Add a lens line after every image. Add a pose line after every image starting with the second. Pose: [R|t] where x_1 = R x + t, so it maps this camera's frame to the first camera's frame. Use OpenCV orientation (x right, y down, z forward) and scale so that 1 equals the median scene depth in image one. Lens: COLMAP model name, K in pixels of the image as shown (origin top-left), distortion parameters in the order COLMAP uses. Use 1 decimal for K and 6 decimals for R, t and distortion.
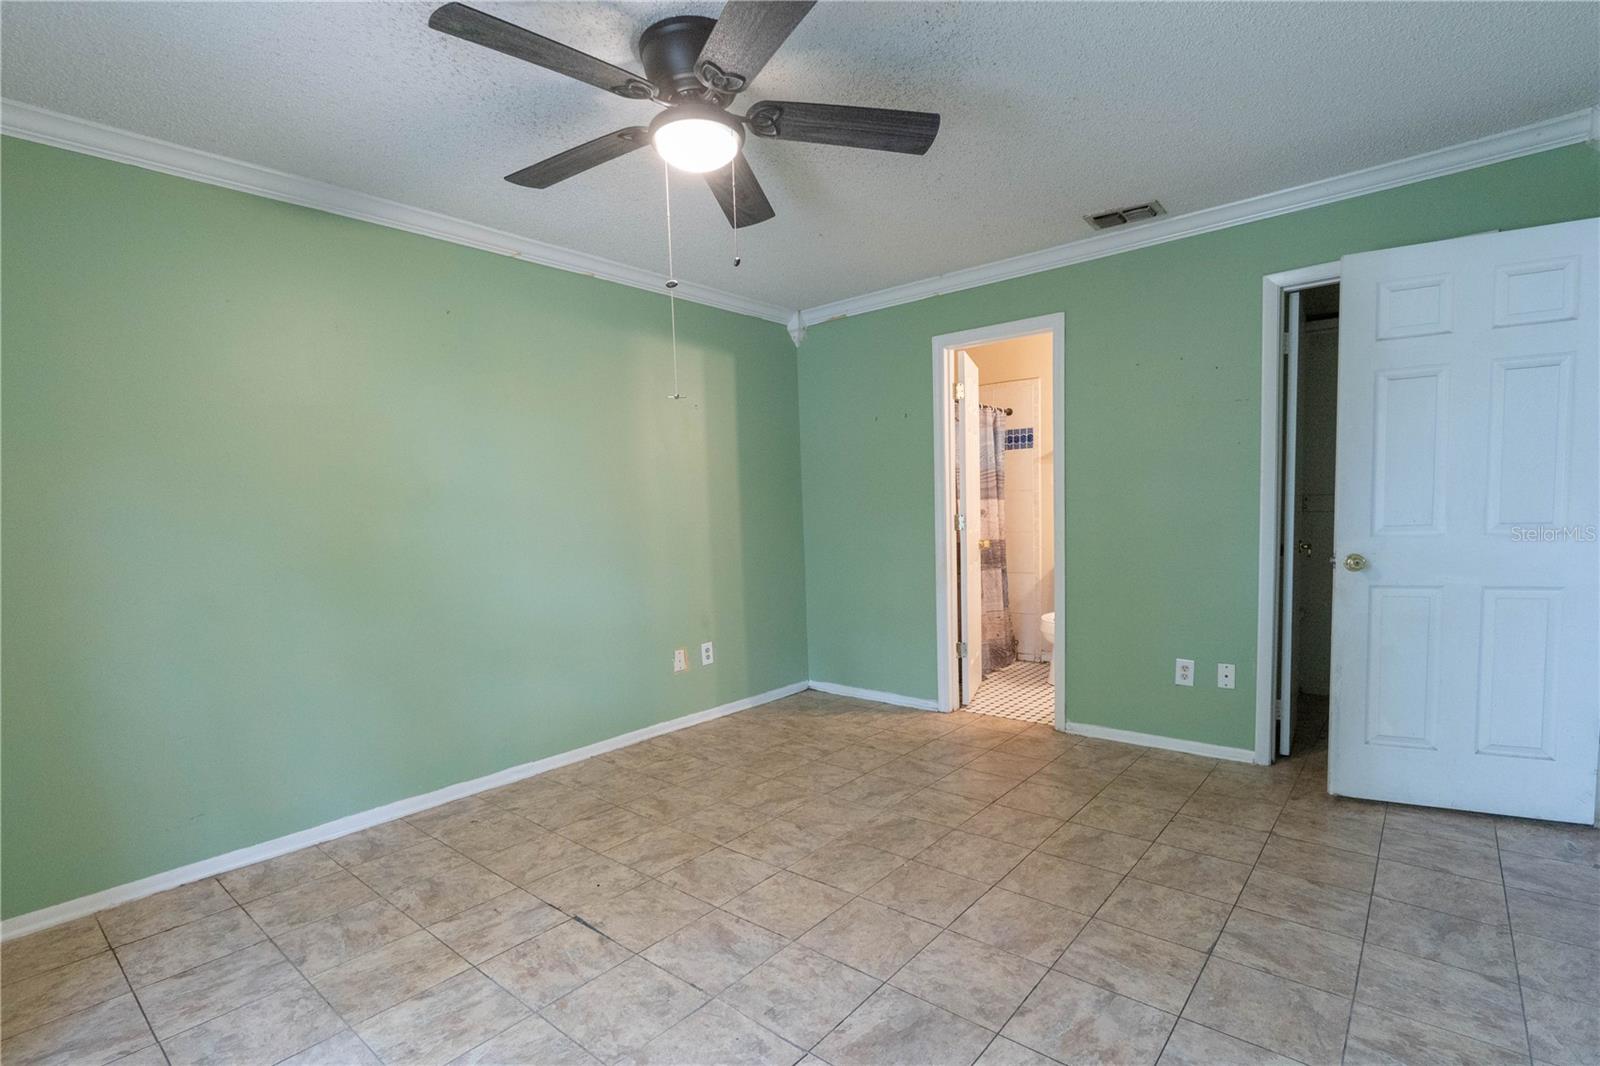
lens RADIAL K [[765.6, 0, 790.4], [0, 765.6, 527.9], [0, 0, 1]] dist [0.002045, -0.001919]
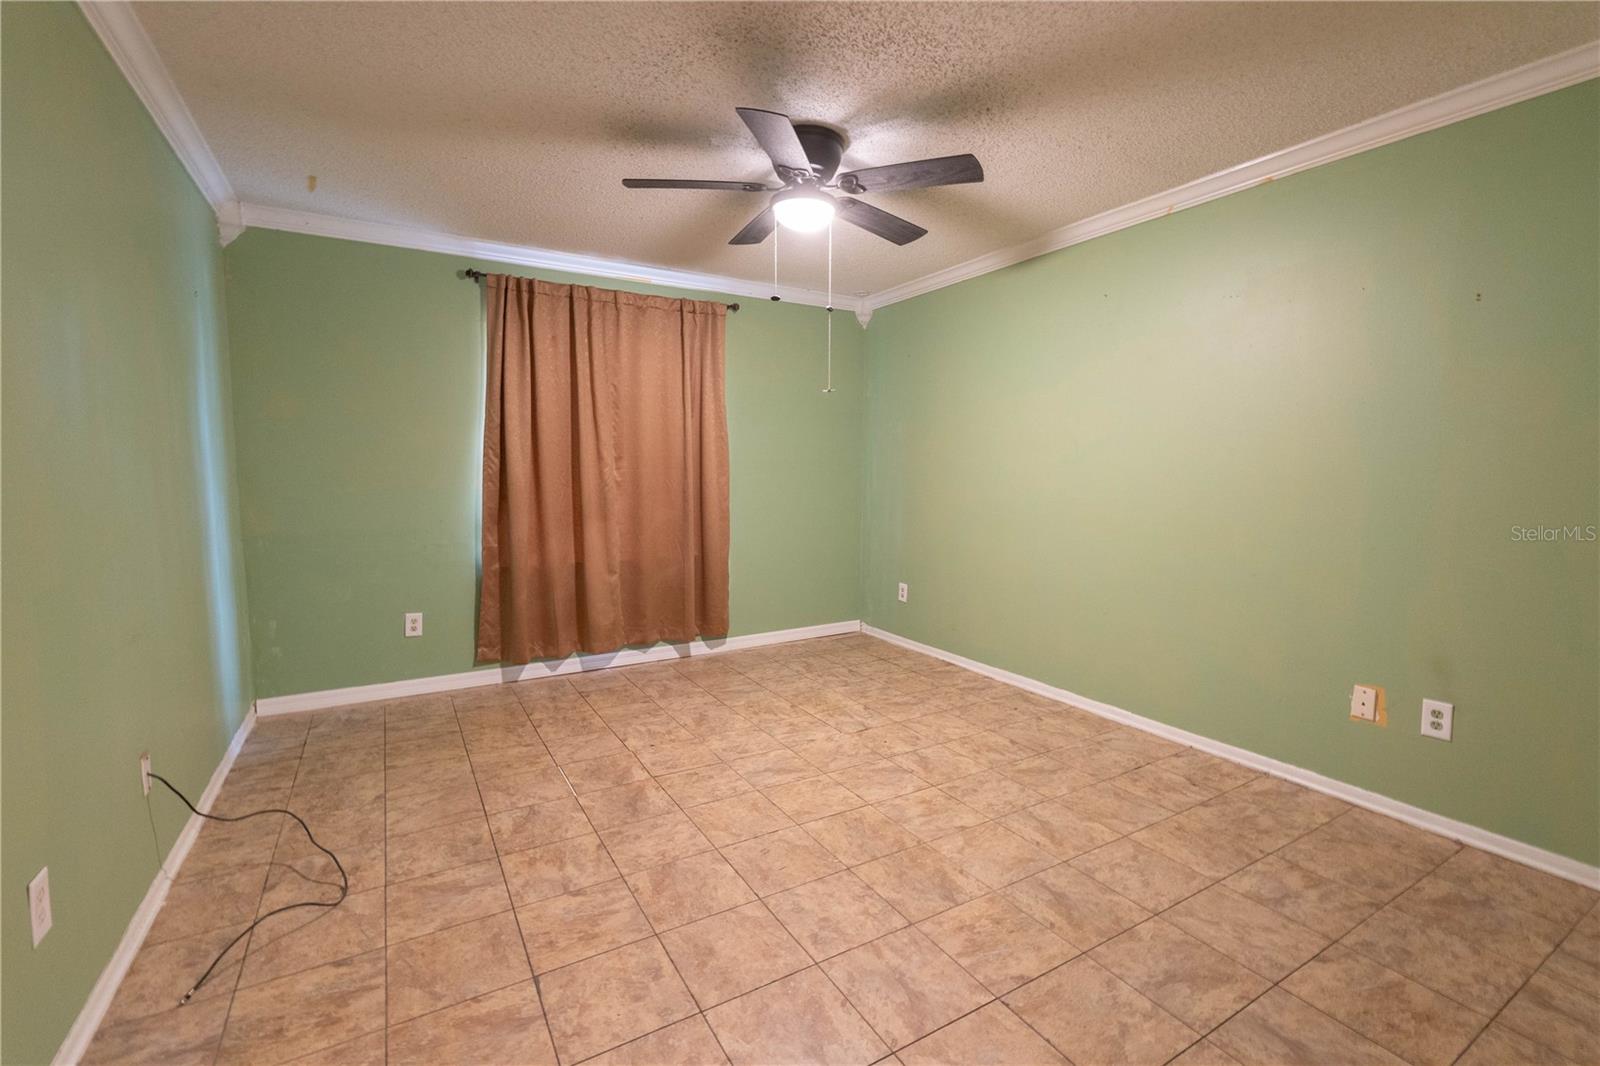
lens RADIAL K [[713.1, 0, 802.6], [0, 713.1, 537.8], [0, 0, 1]] dist [-0.000760, 0.000105]
pose [[-0.328505, 0.120673, -0.936762, 0.877280], [-0.018027, 0.990823, 0.133959, -0.058725], [0.944330, 0.060894, -0.323315, 1.154292]]
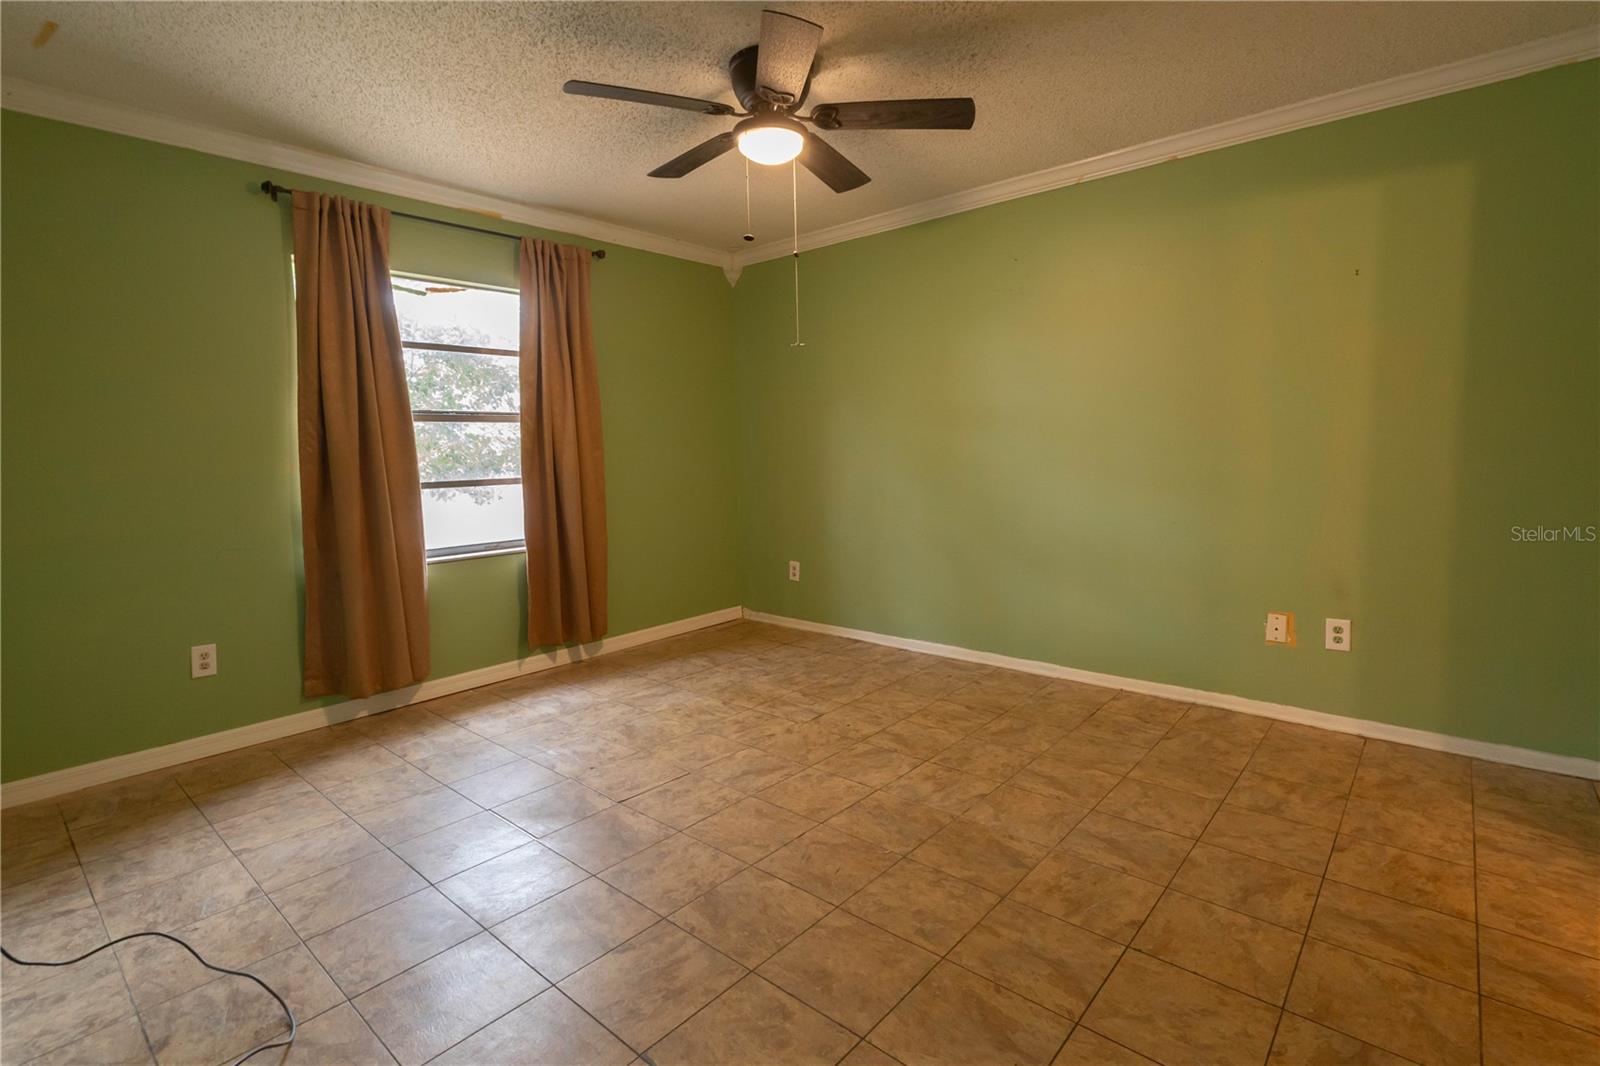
lens RADIAL K [[765.6, 0, 810.1], [0, 765.6, 526.5], [0, 0, 1]] dist [0.002045, -0.001919]
pose [[-0.008490, 0.133371, -0.991030, 0.900787], [-0.003945, 0.991053, 0.133407, -0.031293], [0.999956, 0.005042, -0.007888, 0.871608]]
